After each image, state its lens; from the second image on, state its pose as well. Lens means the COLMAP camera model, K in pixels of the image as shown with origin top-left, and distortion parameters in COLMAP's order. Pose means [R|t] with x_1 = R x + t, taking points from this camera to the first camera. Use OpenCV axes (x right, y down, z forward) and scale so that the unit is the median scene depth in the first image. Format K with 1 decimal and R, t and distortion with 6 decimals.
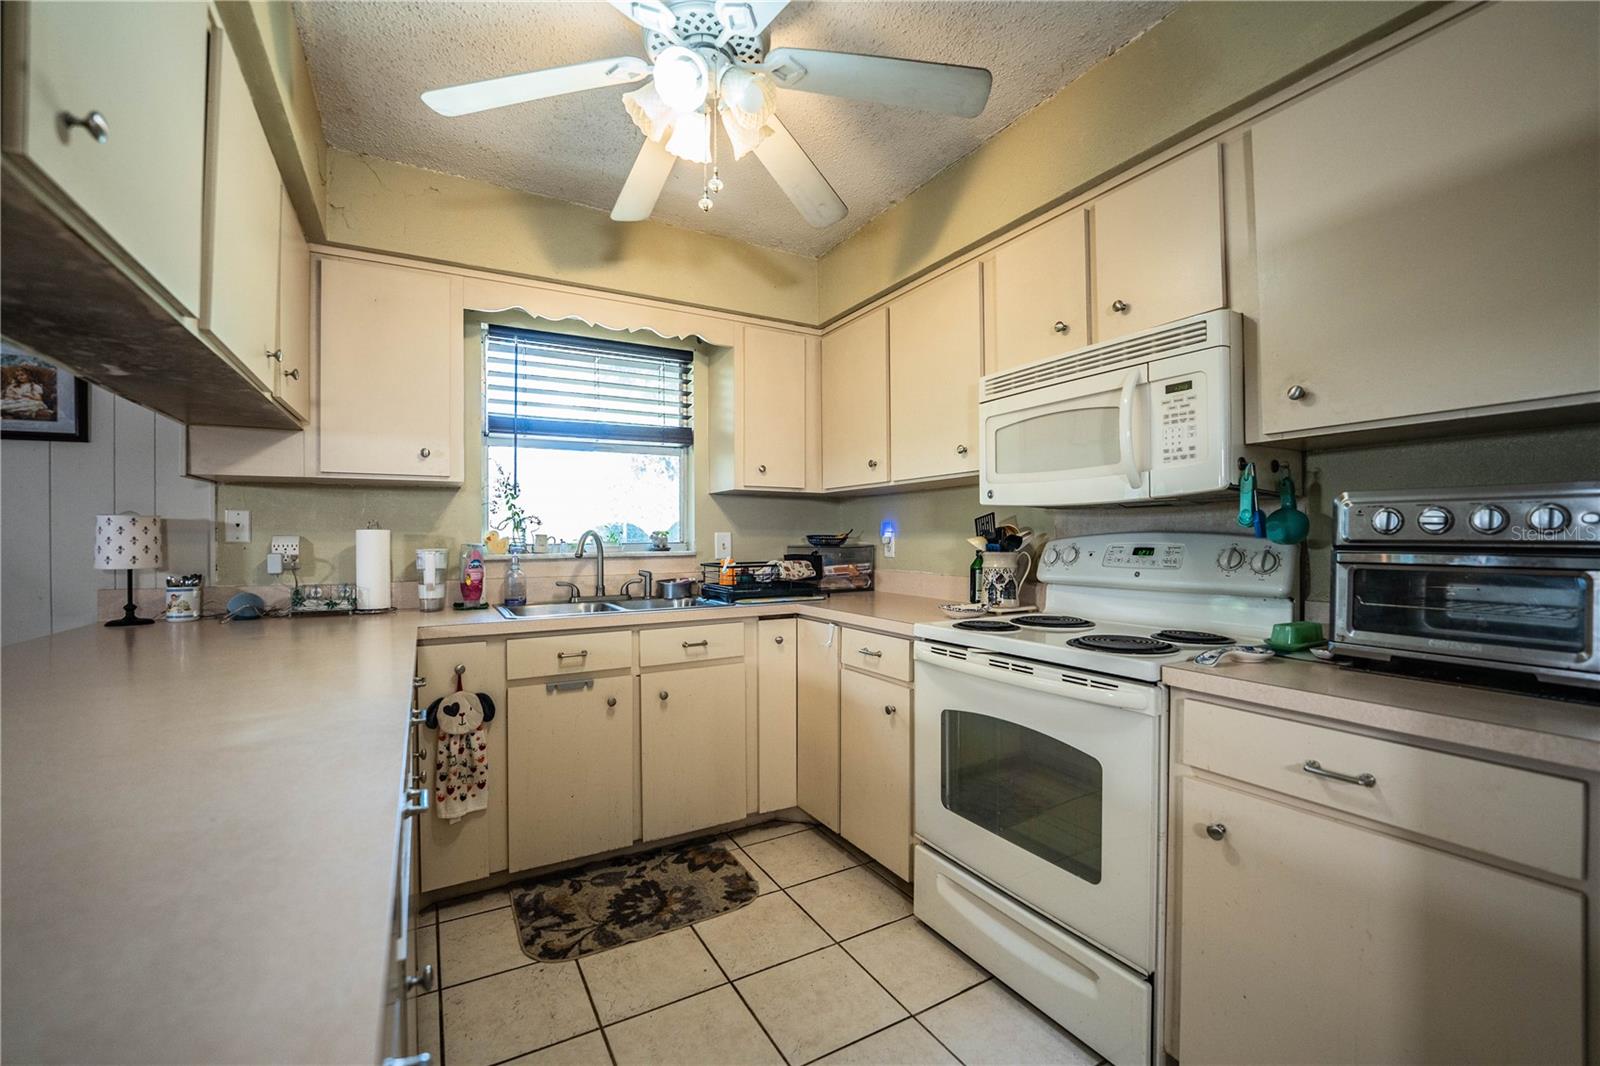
lens RADIAL K [[654.9, 0, 800.2], [0, 654.9, 536.5], [0, 0, 1]] dist [-0.023202, 0.000886]
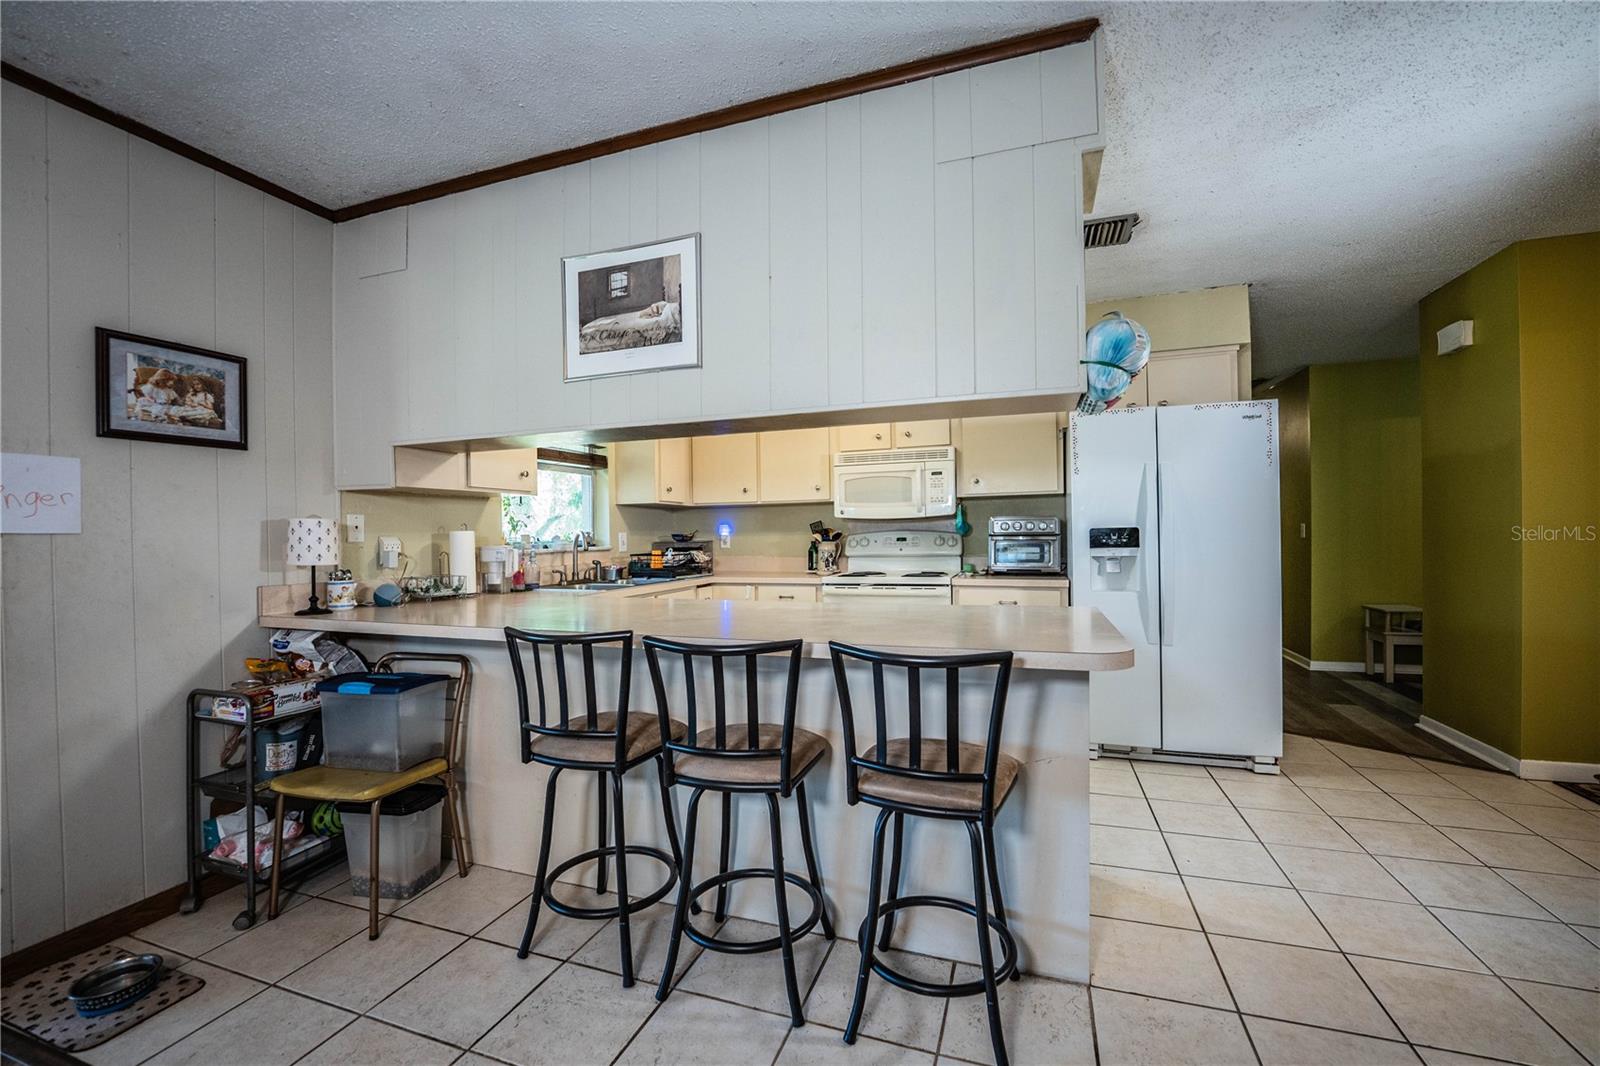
lens RADIAL K [[654.9, 0, 800.2], [0, 654.9, 536.5], [0, 0, 1]] dist [-0.023202, 0.000886]
pose [[0.756644, -0.008434, 0.653772, -1.024967], [0.010787, 0.999942, 0.000416, 0.007164], [-0.653738, 0.006738, 0.756691, -0.402222]]
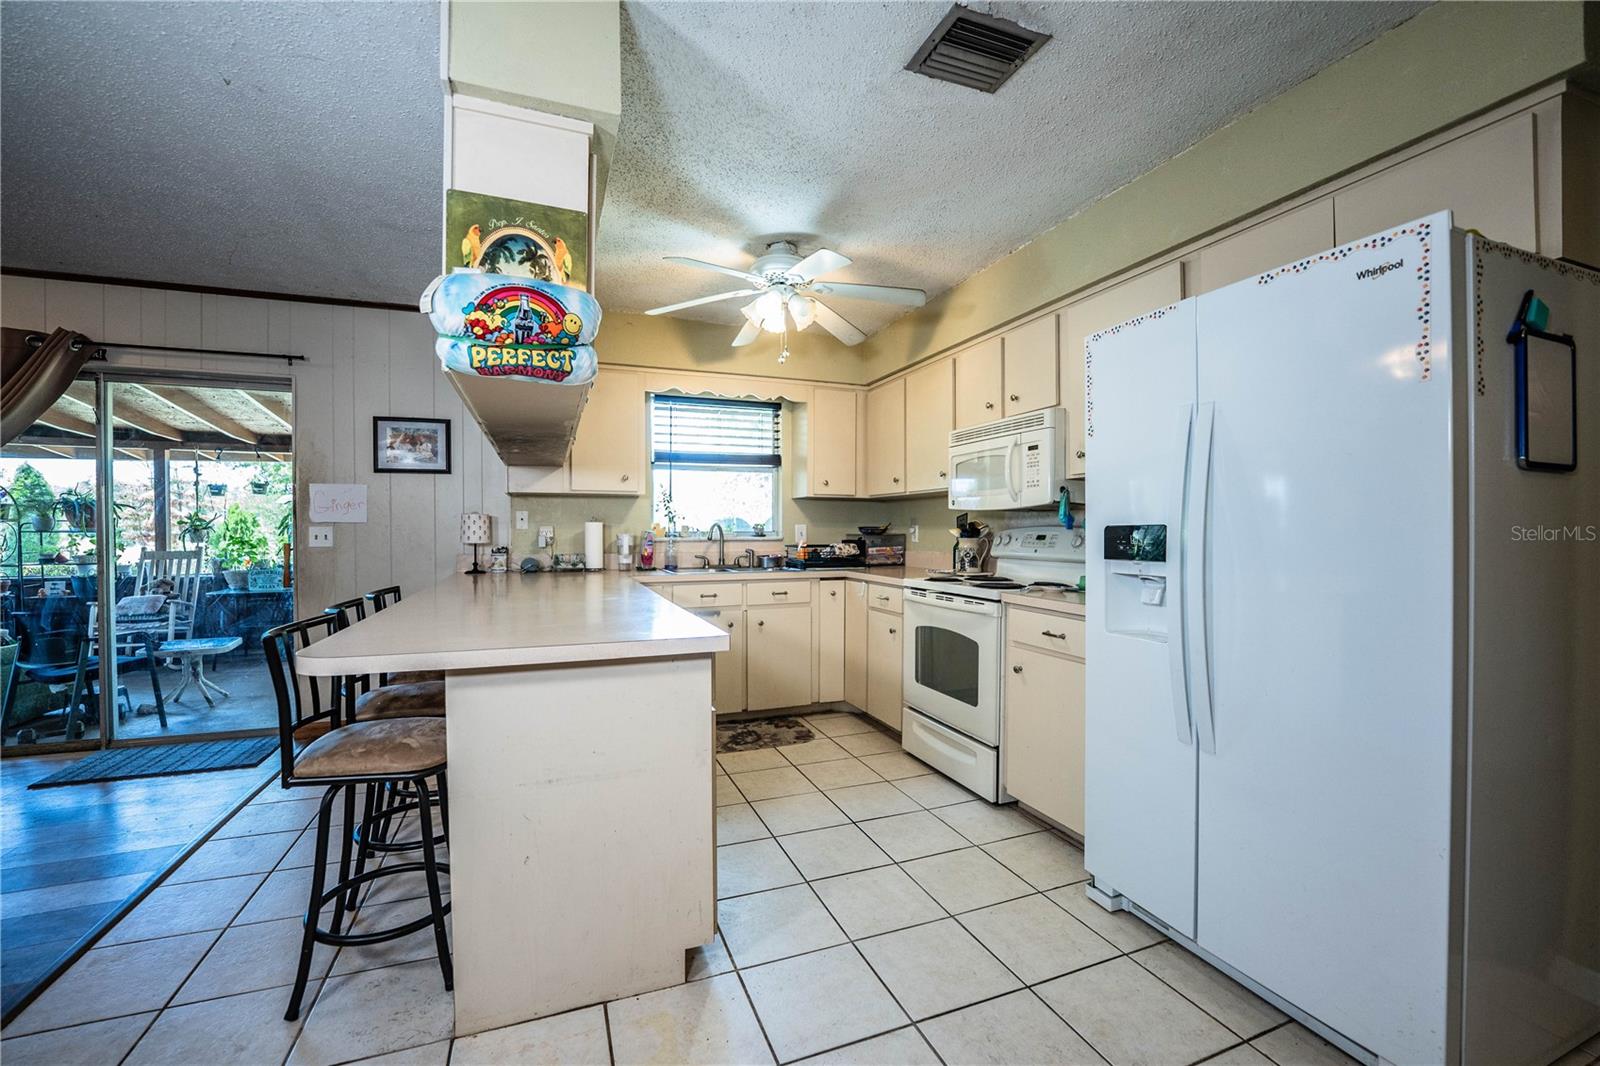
lens RADIAL K [[654.9, 0, 800.2], [0, 654.9, 536.5], [0, 0, 1]] dist [-0.023202, 0.000886]
pose [[0.988740, 0.007152, -0.149476, 0.140833], [-0.005219, 0.999898, 0.013320, 0.001083], [0.149556, -0.012390, 0.988676, -0.642442]]
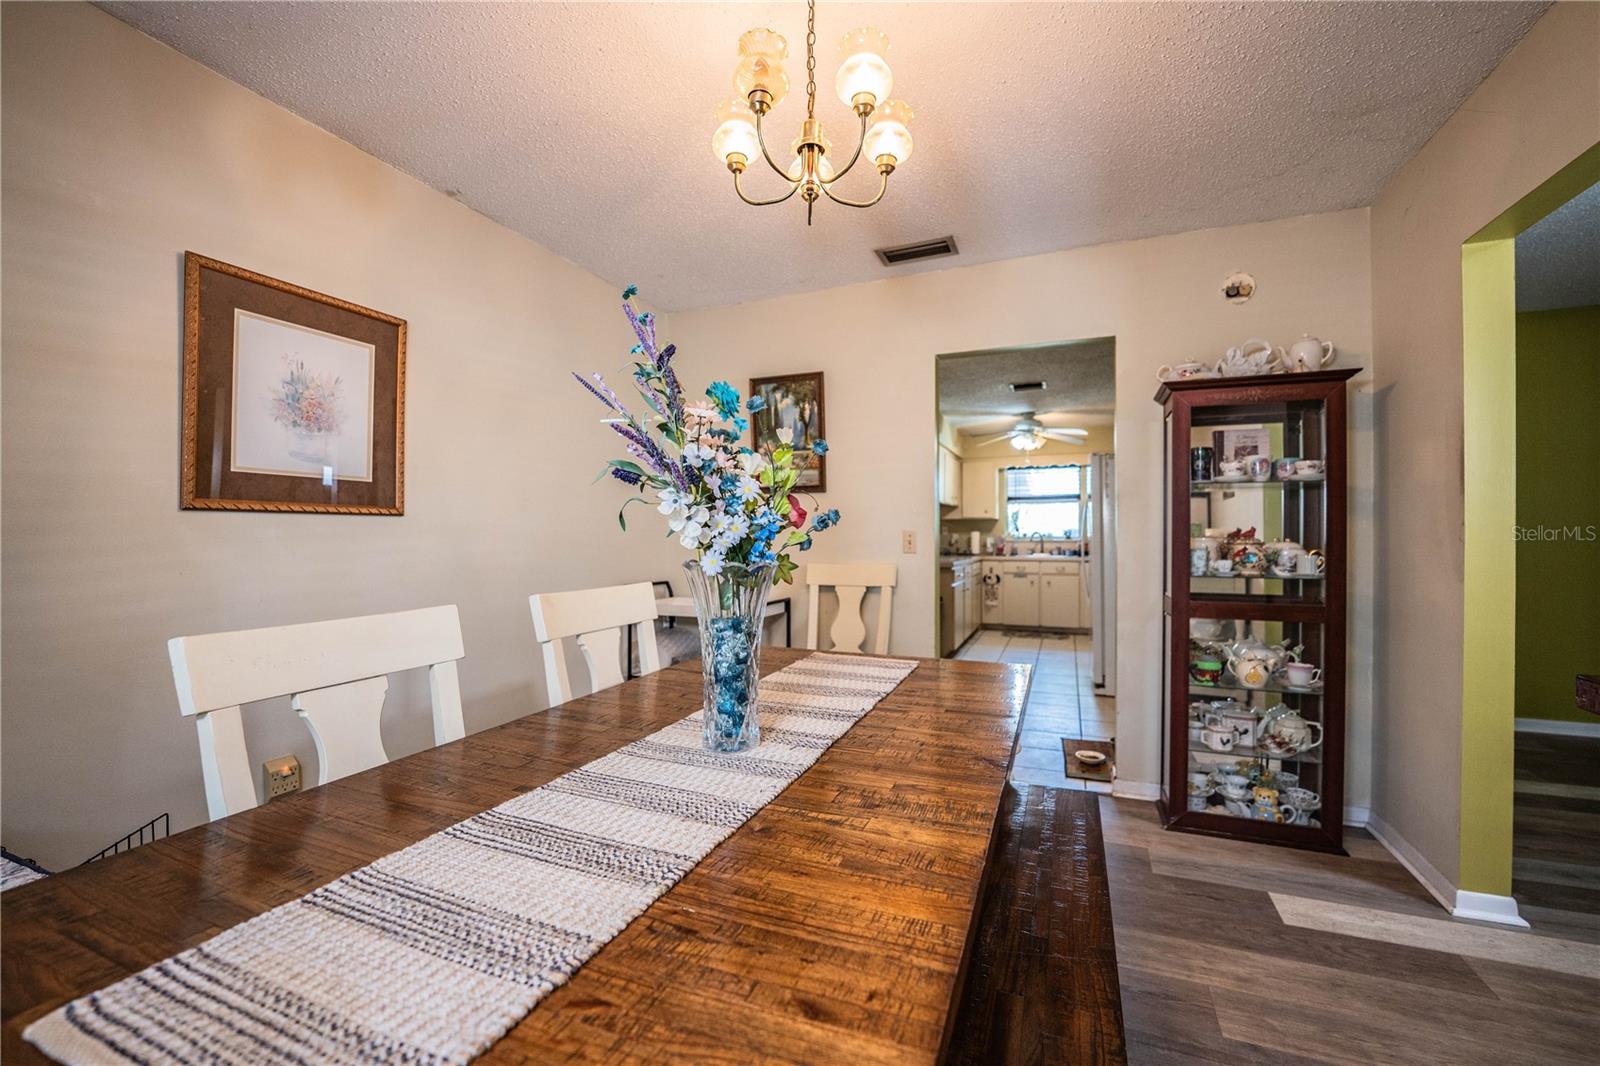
lens RADIAL K [[654.9, 0, 800.2], [0, 654.9, 536.5], [0, 0, 1]] dist [-0.023202, 0.000886]
pose [[0.609083, 0.005353, -0.793089, 1.683220], [-0.001521, 0.999983, 0.005581, -0.004974], [0.793105, -0.002193, 0.609081, -2.051065]]
